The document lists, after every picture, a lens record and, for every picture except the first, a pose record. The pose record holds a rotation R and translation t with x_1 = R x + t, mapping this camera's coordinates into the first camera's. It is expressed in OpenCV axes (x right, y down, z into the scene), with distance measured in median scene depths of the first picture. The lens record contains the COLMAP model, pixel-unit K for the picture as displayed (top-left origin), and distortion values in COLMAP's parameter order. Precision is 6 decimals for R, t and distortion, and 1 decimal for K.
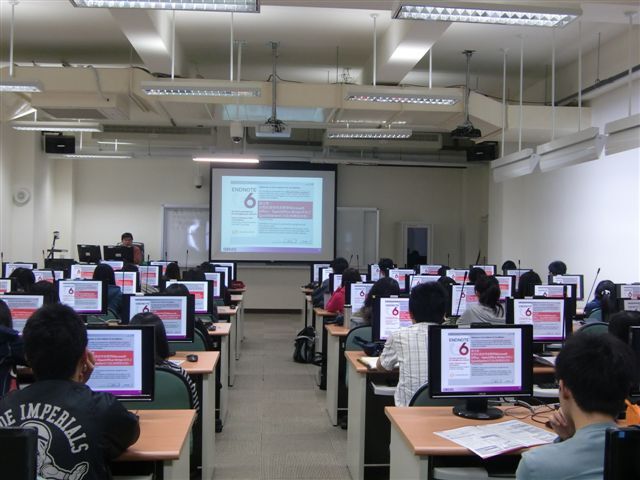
lens RADIAL K [[688.1, 0, 320.0], [0, 688.1, 240.0], [0, 0, 1]] dist [-0.055997, 0.001143]
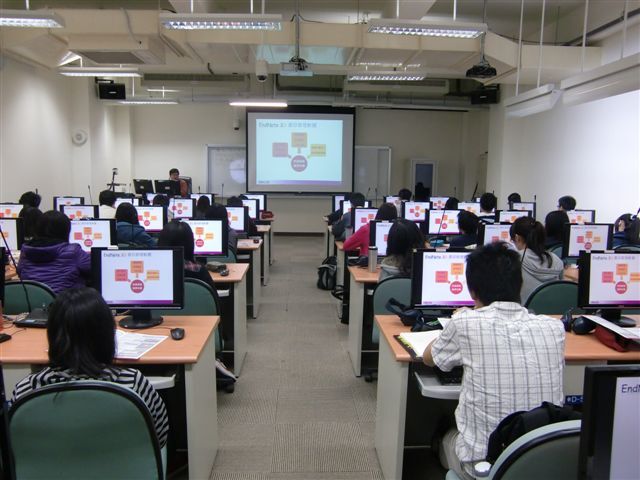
lens RADIAL K [[500.5, 0, 320.0], [0, 500.5, 240.0], [0, 0, 1]] dist [-0.070427, 0.008507]
pose [[0.999281, 0.003501, -0.037742, -0.002710], [0.001506, 0.991271, 0.131830, -0.001554], [0.037874, -0.131792, 0.990554, 0.185712]]
